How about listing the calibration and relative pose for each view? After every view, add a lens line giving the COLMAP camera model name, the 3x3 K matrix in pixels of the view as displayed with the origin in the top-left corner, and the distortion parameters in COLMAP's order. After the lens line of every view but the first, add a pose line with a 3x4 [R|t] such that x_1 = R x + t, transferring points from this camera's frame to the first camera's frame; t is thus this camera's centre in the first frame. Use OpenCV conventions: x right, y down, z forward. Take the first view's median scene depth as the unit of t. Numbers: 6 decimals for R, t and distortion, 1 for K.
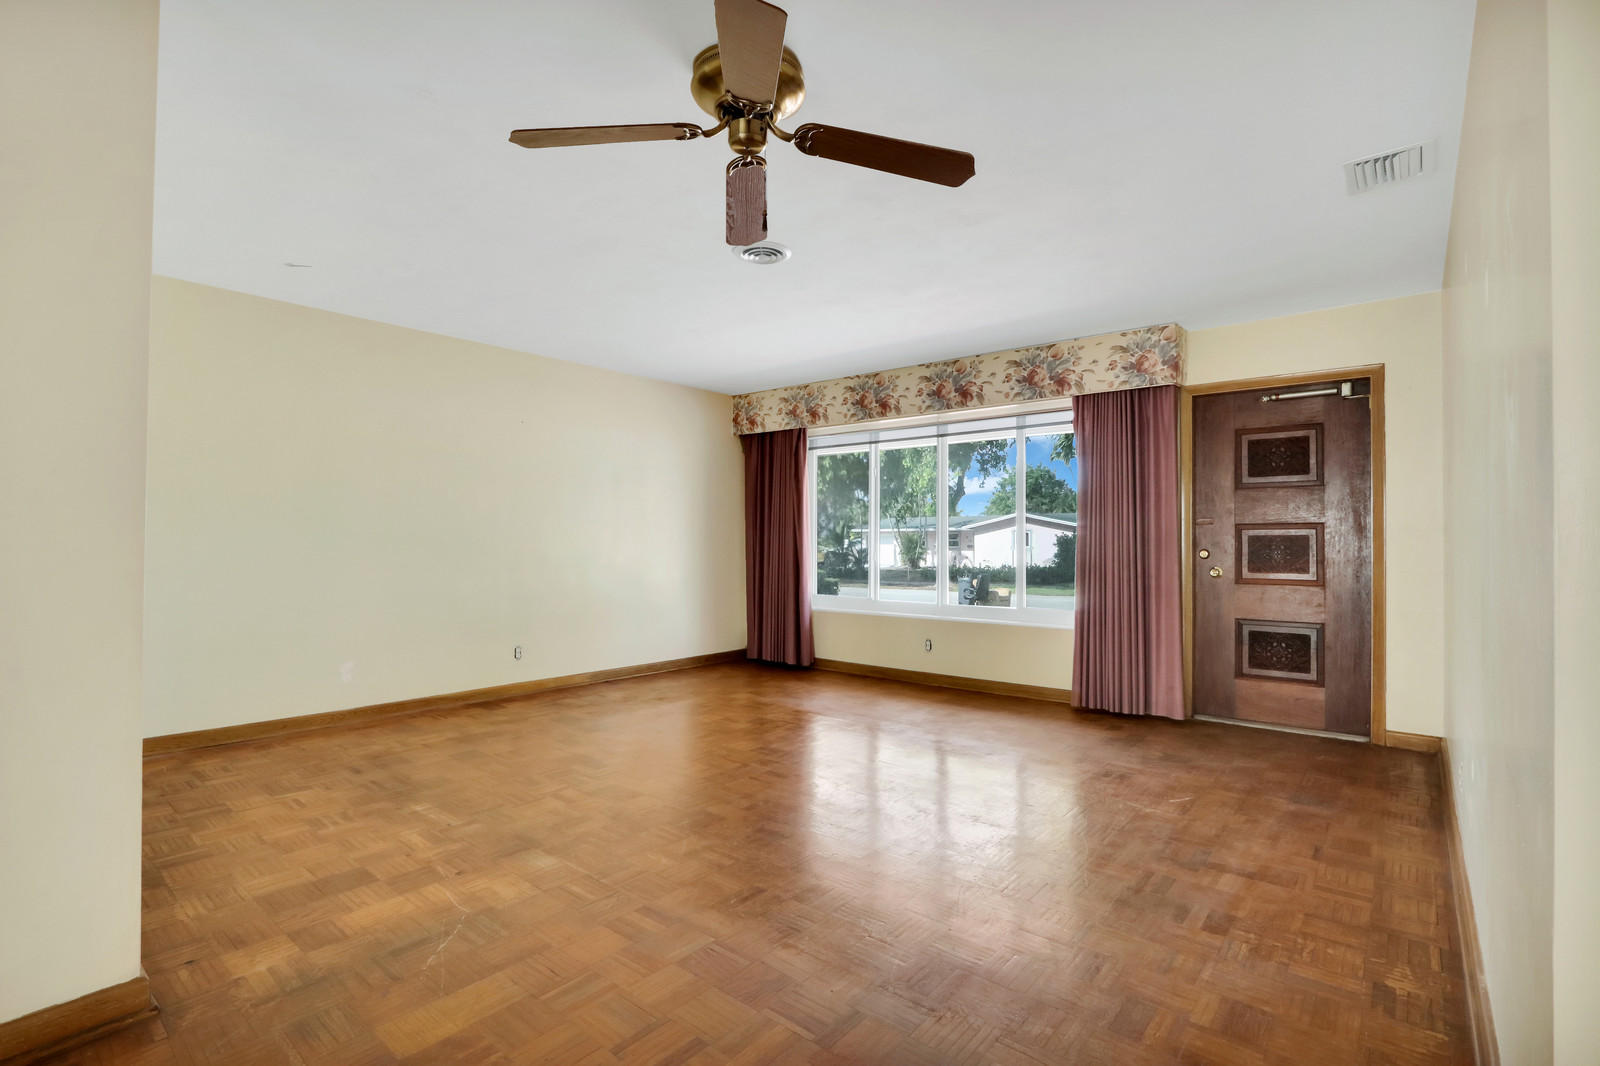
lens RADIAL K [[743.4, 0, 793.2], [0, 743.4, 534.1], [0, 0, 1]] dist [-0.020938, 0.002971]
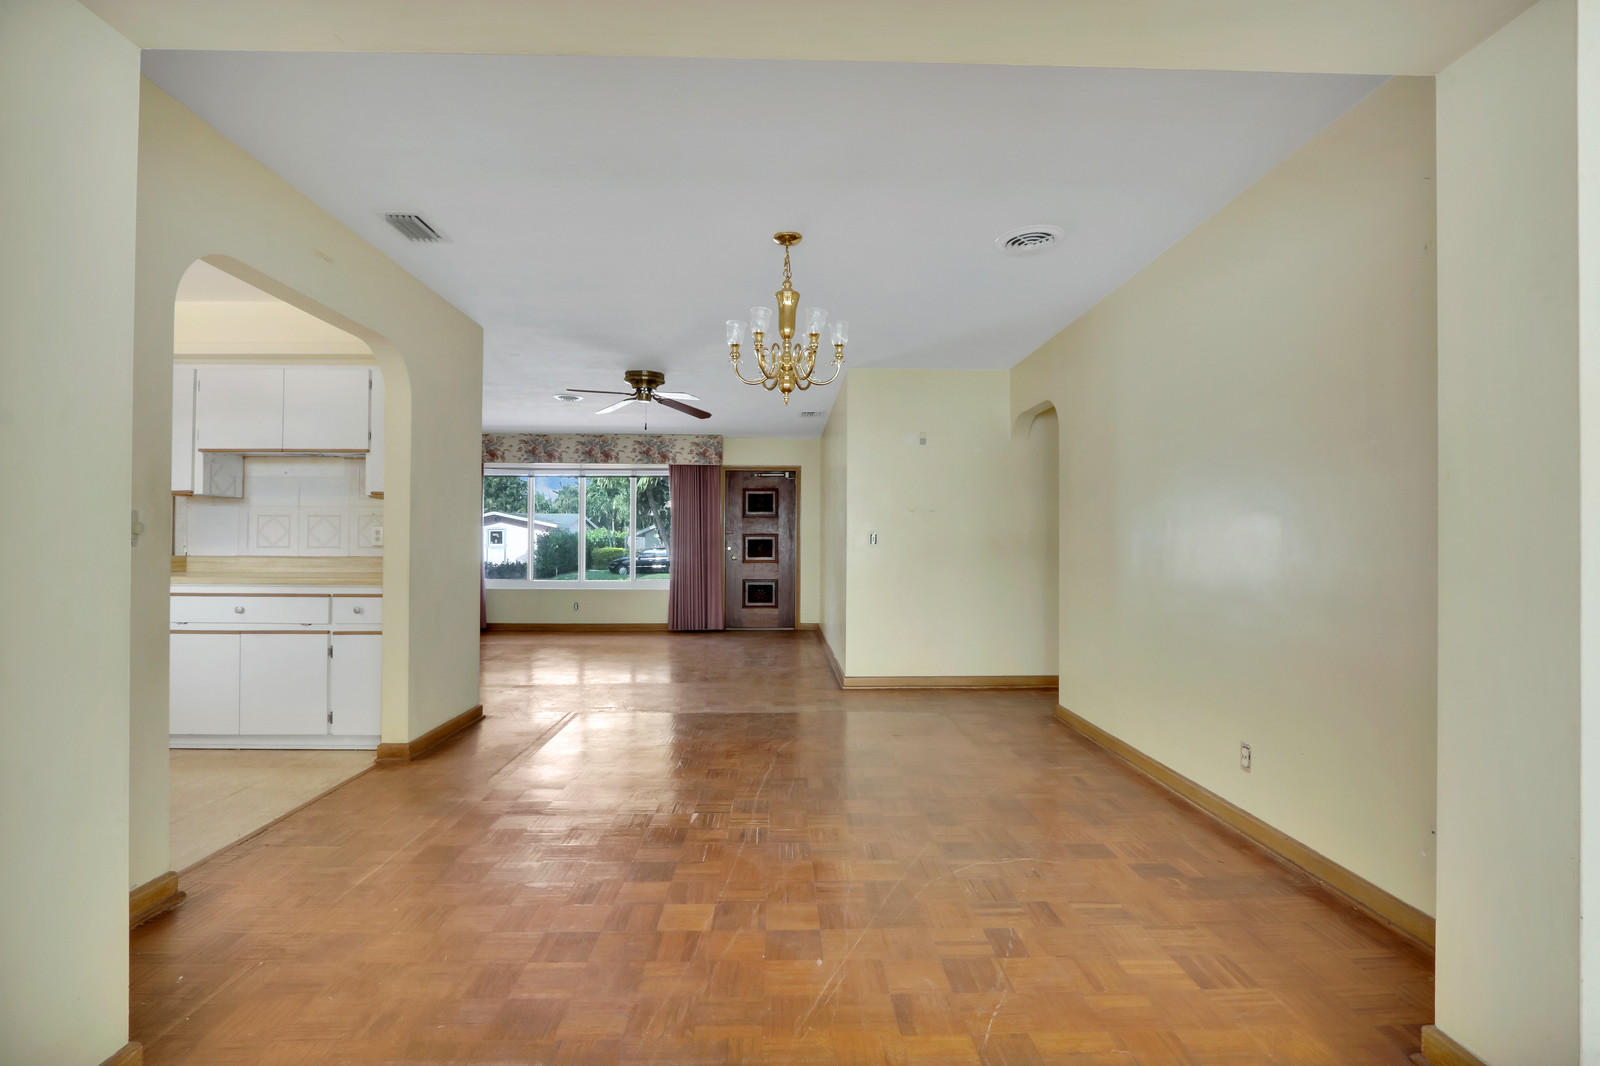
lens RADIAL K [[743.4, 0, 800.6], [0, 743.4, 537.2], [0, 0, 1]] dist [-0.020938, 0.002971]
pose [[0.745855, 0.002581, 0.666104, -0.671956], [-0.007608, 0.999960, 0.004644, -0.015543], [-0.666065, -0.008531, 0.745845, -0.666297]]
